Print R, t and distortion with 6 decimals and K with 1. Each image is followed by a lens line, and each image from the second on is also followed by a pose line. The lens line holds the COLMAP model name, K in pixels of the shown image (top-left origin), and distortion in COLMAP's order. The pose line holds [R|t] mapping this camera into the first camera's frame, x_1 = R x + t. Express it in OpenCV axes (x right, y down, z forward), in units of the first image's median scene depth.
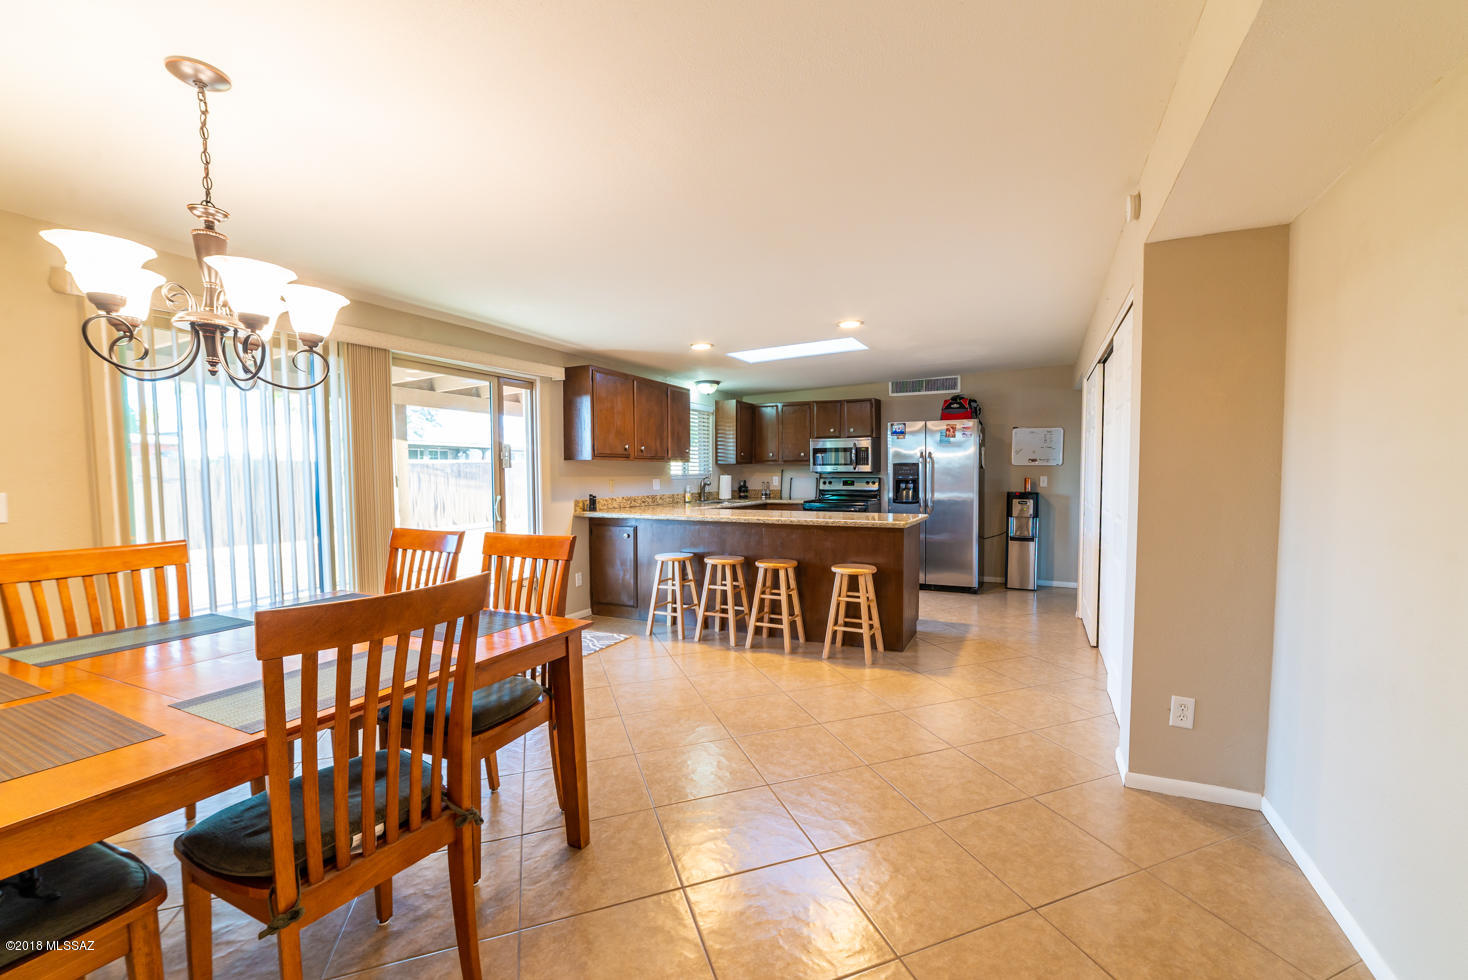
lens RADIAL K [[593.3, 0, 737.1], [0, 593.3, 498.2], [0, 0, 1]] dist [-0.007680, 0.000019]
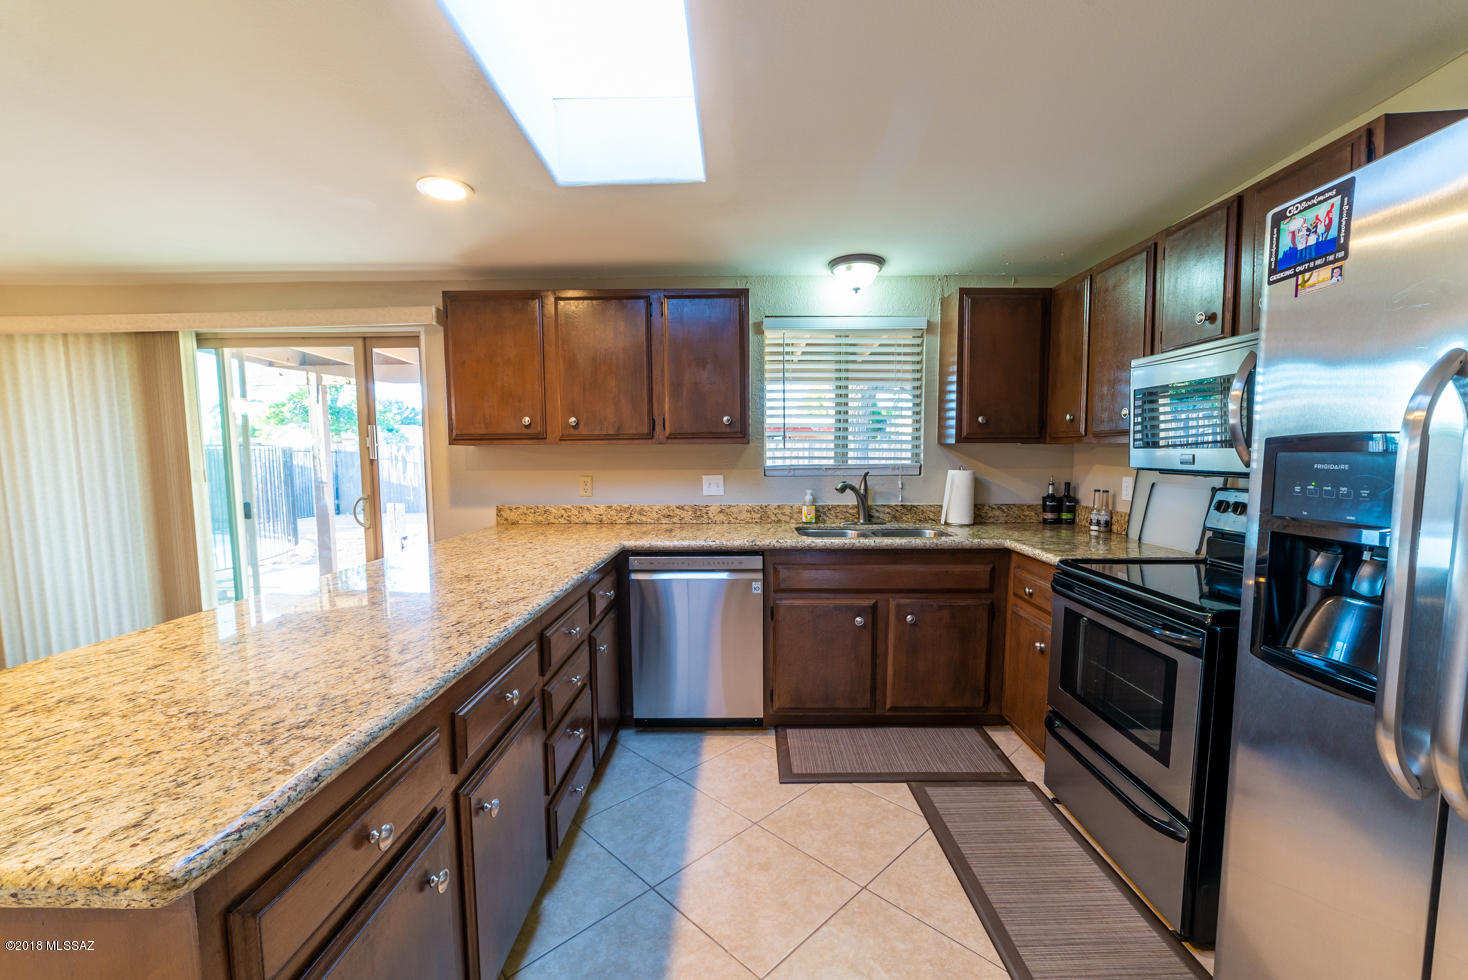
lens RADIAL K [[593.3, 0, 733.0], [0, 593.3, 496.7], [0, 0, 1]] dist [-0.007680, 0.000019]
pose [[0.436719, 0.071314, -0.896767, 0.324990], [-0.037112, 0.997433, 0.061246, -0.042301], [0.898832, 0.006533, 0.438245, 0.714288]]
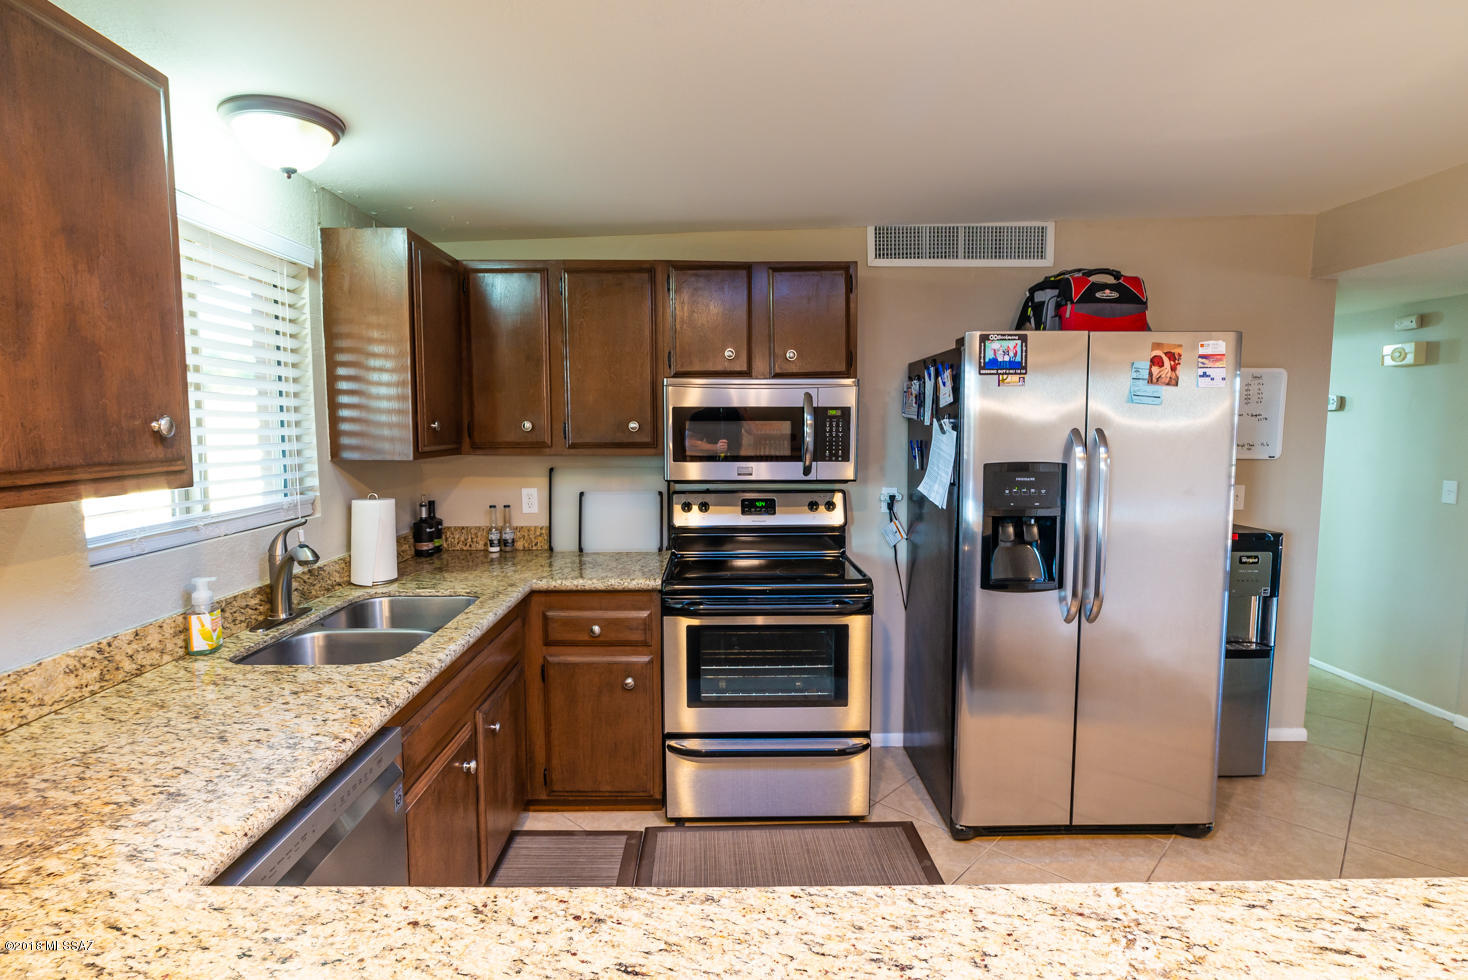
lens RADIAL K [[735.8, 0, 713.6], [0, 735.8, 483.6], [0, 0, 1]] dist [-0.006253, -0.000170]
pose [[0.893207, -0.036238, 0.448182, -0.033657], [0.019494, 0.998931, 0.041918, -0.061910], [-0.449222, -0.028705, 0.892959, 0.661743]]
